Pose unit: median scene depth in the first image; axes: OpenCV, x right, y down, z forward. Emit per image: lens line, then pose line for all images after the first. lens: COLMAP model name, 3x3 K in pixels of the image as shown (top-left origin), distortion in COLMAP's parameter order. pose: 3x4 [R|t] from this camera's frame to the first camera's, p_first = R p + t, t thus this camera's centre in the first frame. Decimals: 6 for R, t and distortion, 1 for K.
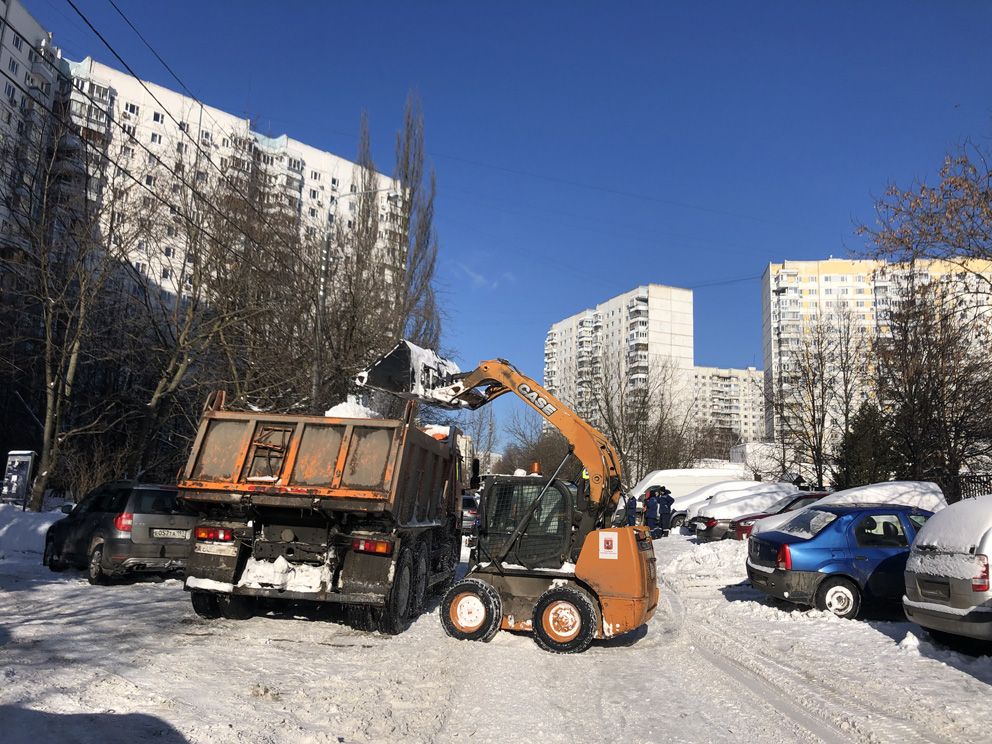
lens RADIAL K [[794.7, 0, 496.0], [0, 794.7, 372.0], [0, 0, 1]] dist [0.079585, -0.092025]
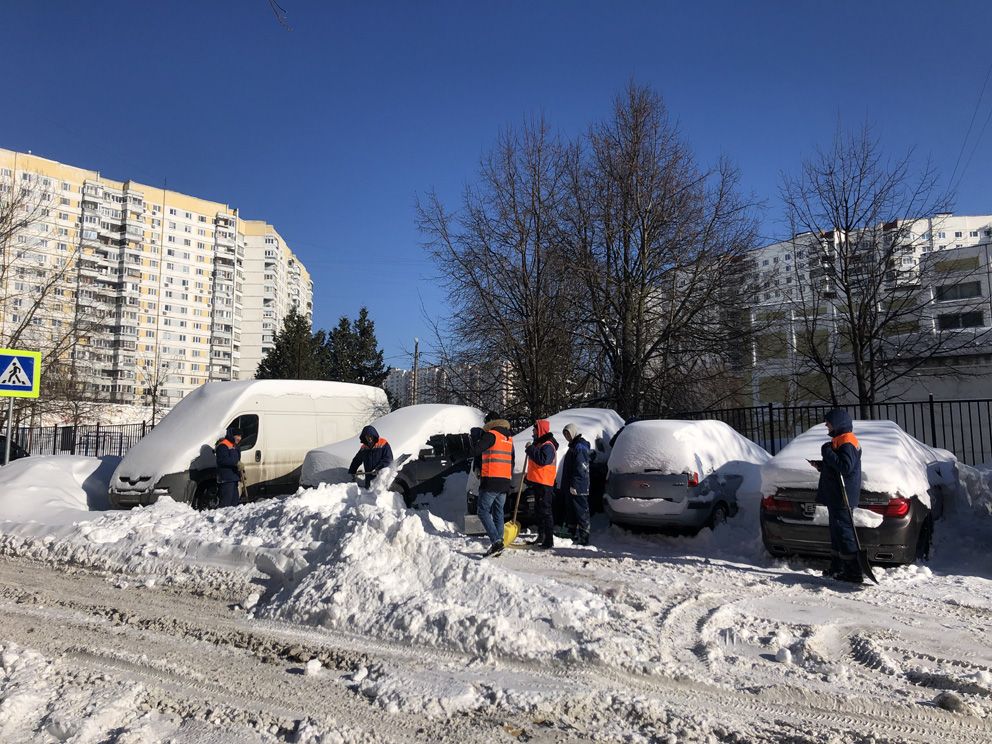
lens RADIAL K [[794.7, 0, 496.0], [0, 794.7, 372.0], [0, 0, 1]] dist [0.079585, -0.092025]
pose [[0.525848, 0.067977, 0.847858, -0.020140], [-0.126833, 0.991924, -0.000864, 0.020913], [-0.841069, -0.107082, 0.530223, 0.134962]]
